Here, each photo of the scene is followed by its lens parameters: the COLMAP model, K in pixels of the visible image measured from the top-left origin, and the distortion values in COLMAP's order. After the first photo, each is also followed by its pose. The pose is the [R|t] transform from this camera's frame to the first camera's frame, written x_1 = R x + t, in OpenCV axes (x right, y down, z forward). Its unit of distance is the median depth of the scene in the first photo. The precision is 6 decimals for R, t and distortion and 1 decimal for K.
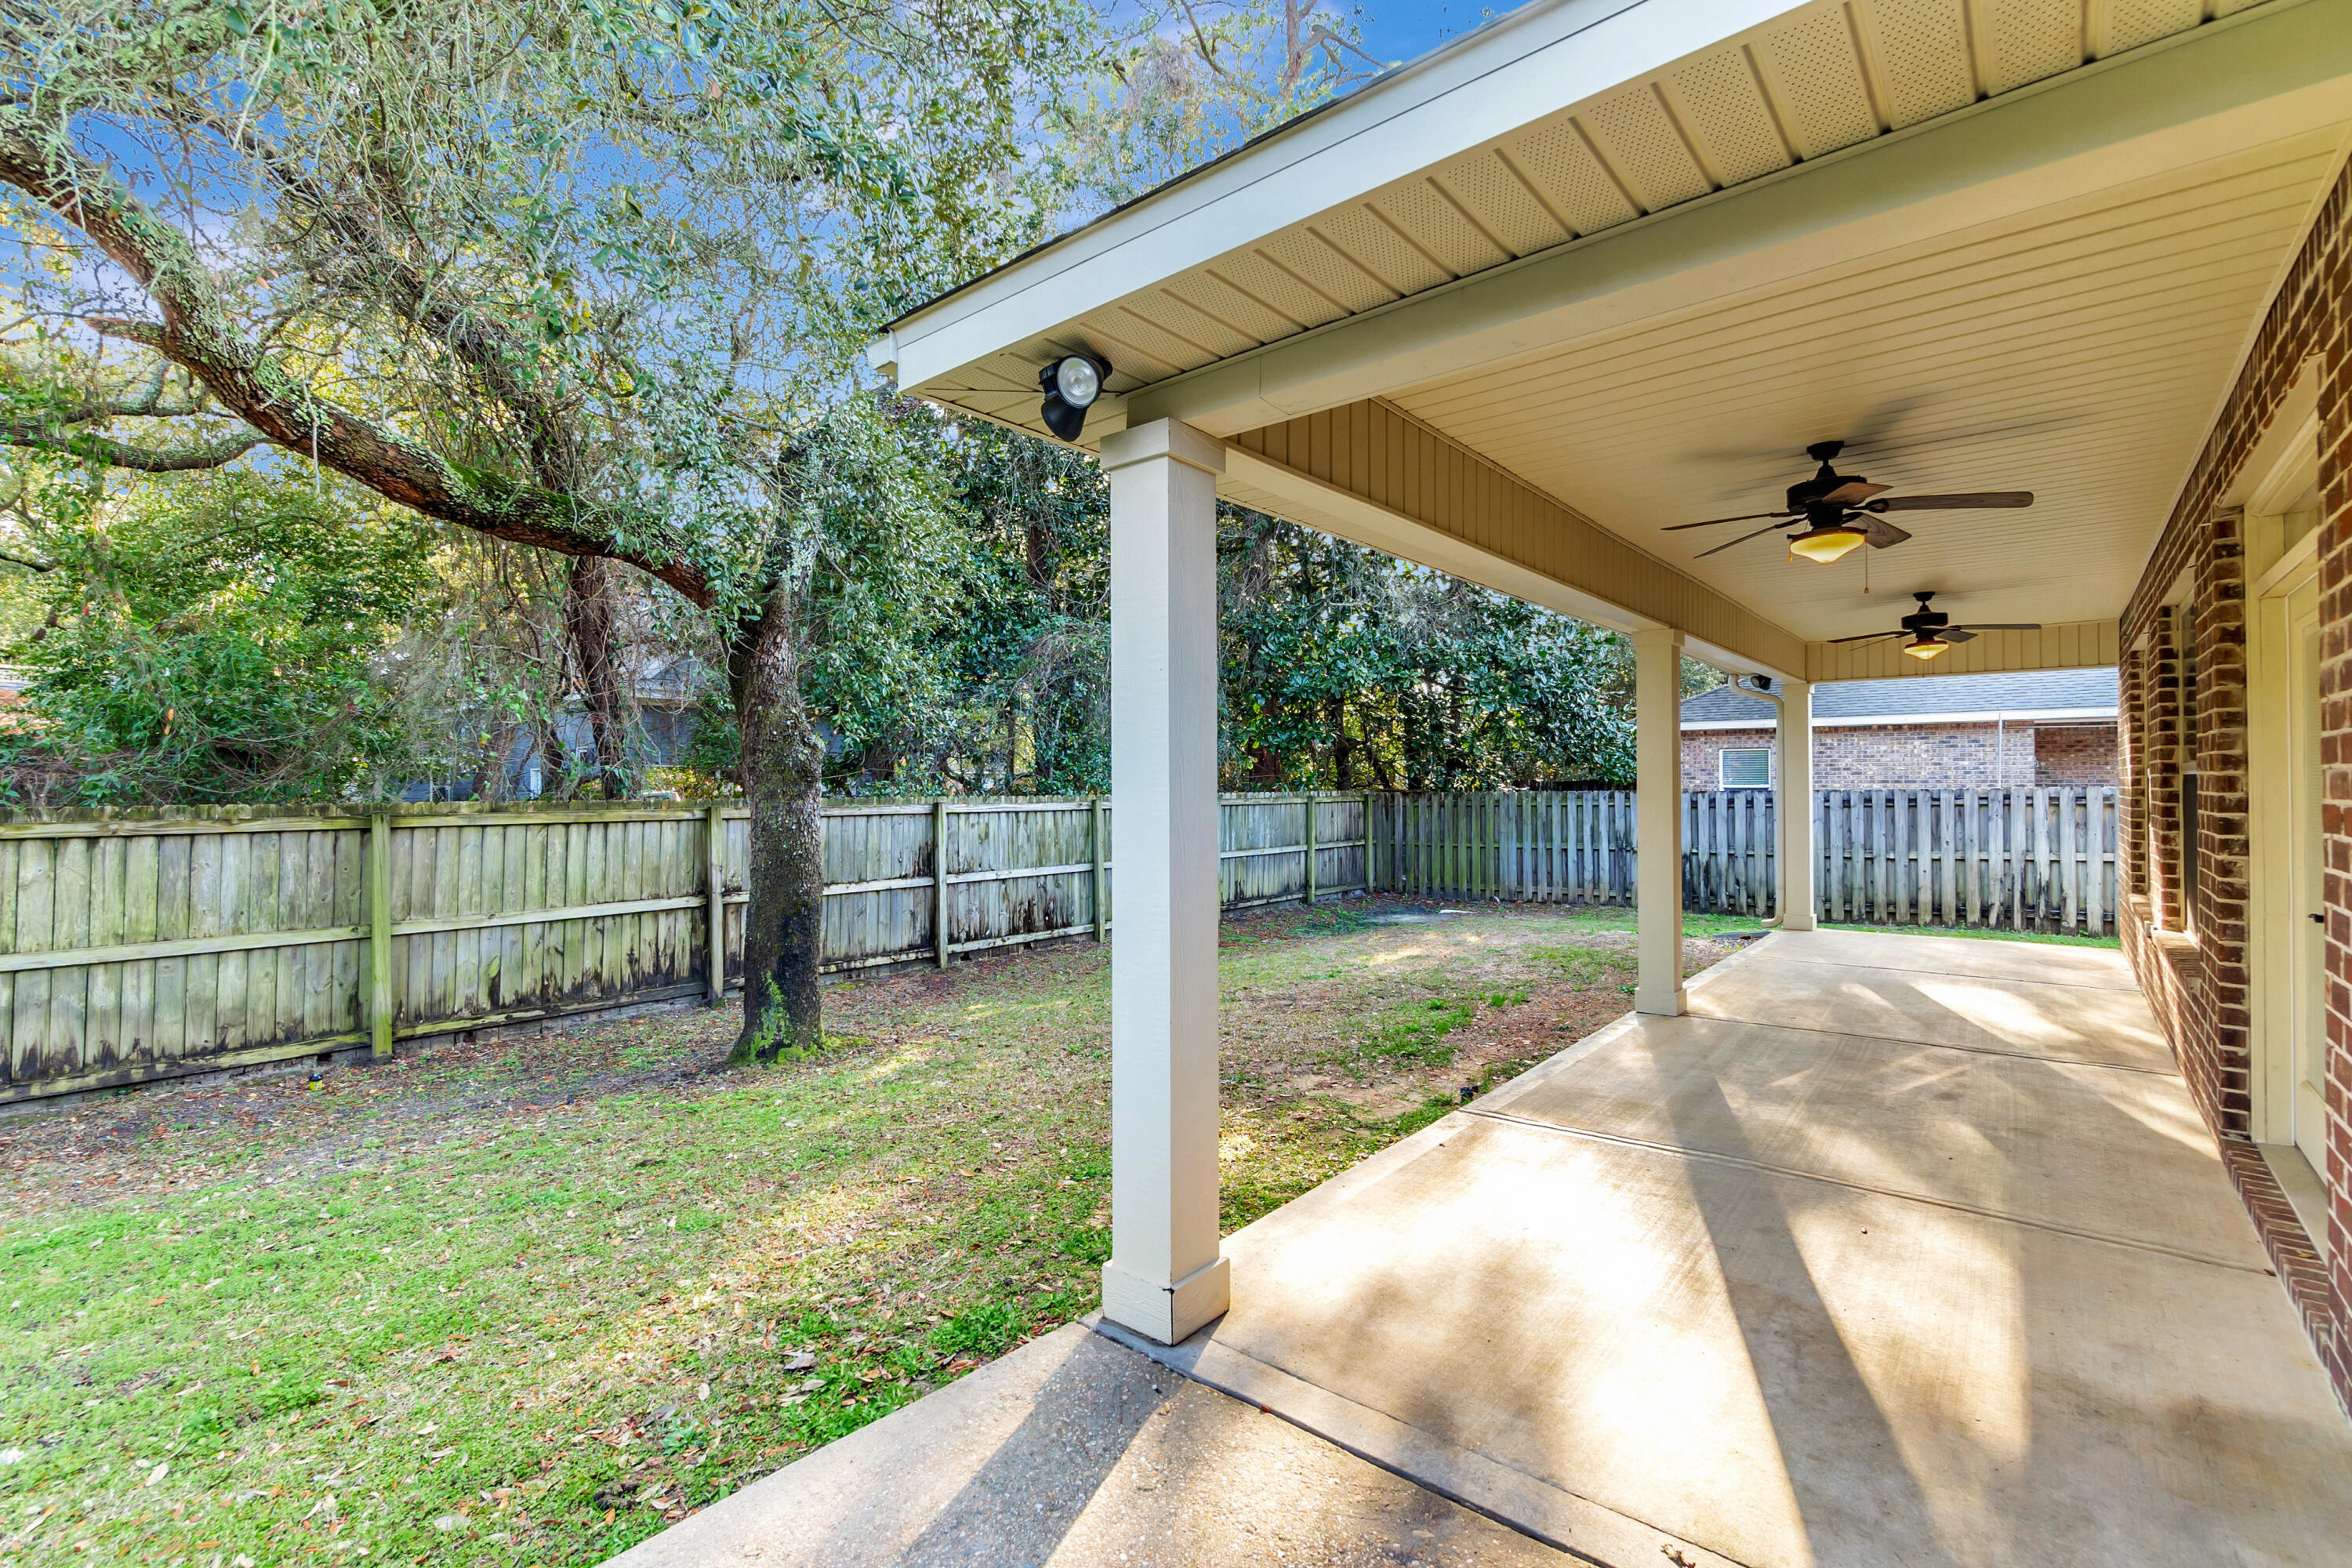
lens RADIAL K [[1026.7, 0, 1184.1], [0, 1026.7, 768.3], [0, 0, 1]] dist [-0.003084, 0.000807]
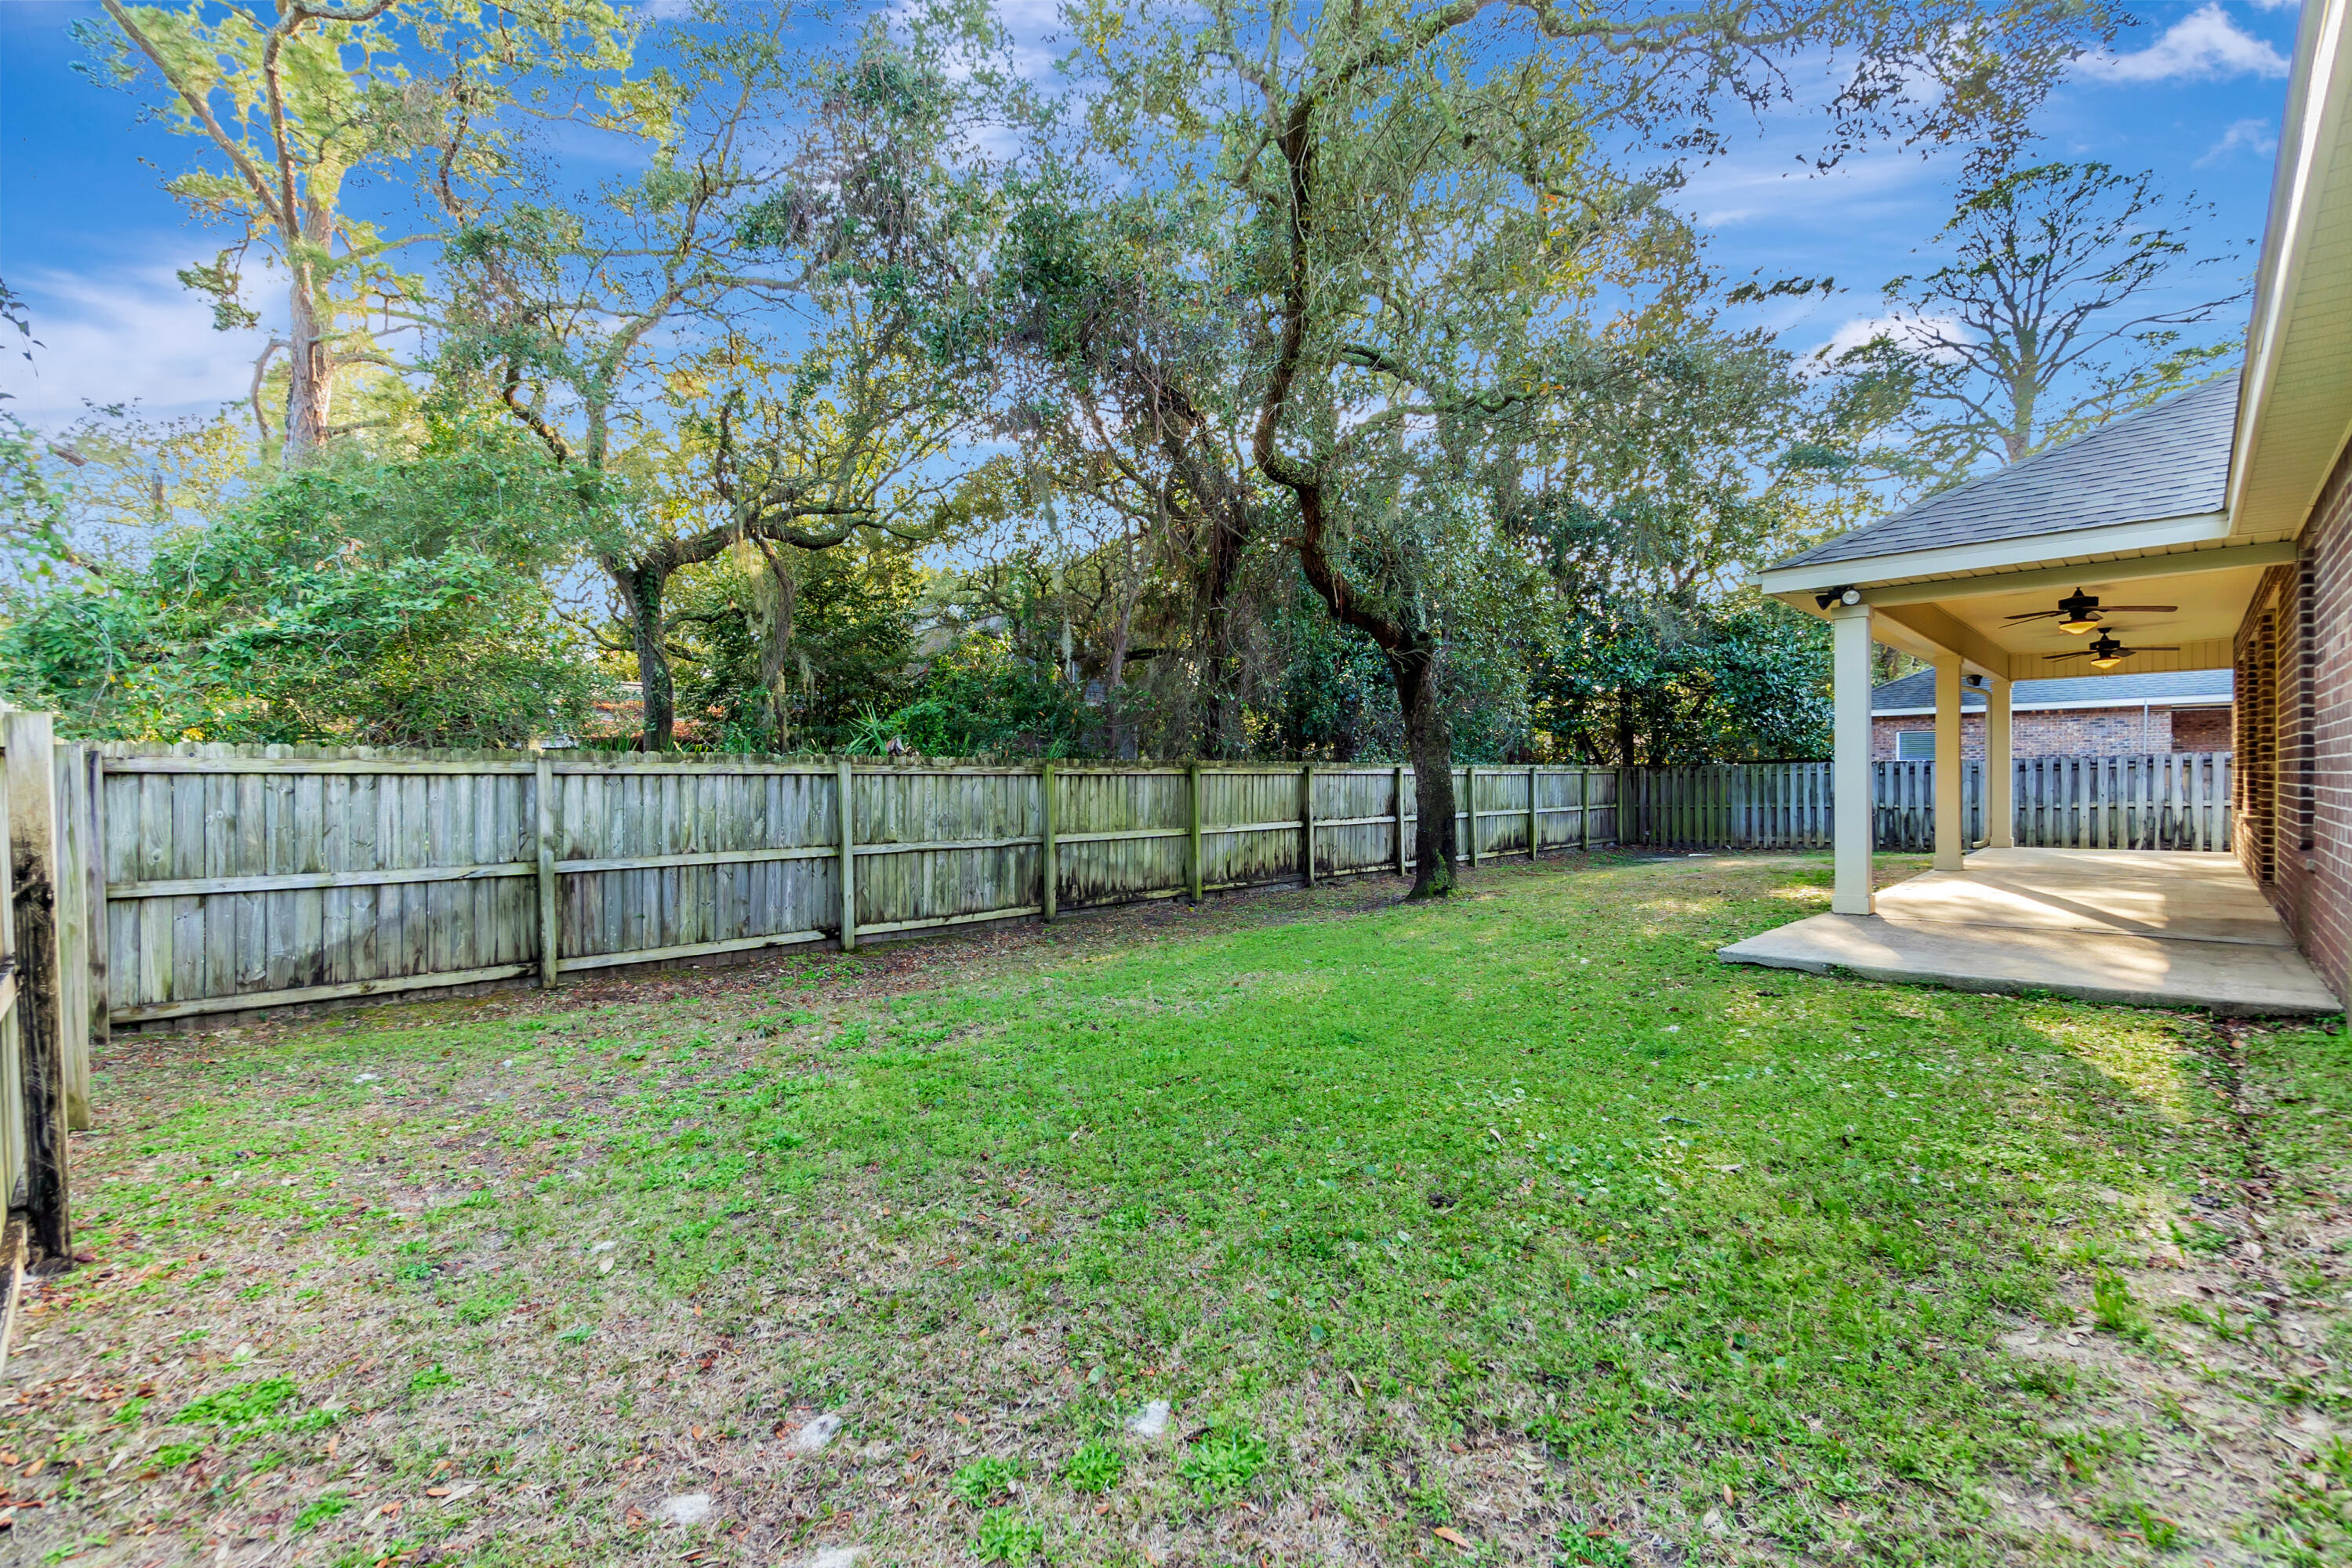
lens RADIAL K [[1026.7, 0, 1183.0], [0, 1026.7, 784.8], [0, 0, 1]] dist [-0.003084, 0.000807]
pose [[0.997357, -0.005492, -0.072454, -0.389829], [0.006925, 0.999785, 0.019544, 0.024193], [0.072331, -0.019995, 0.997180, -0.462298]]
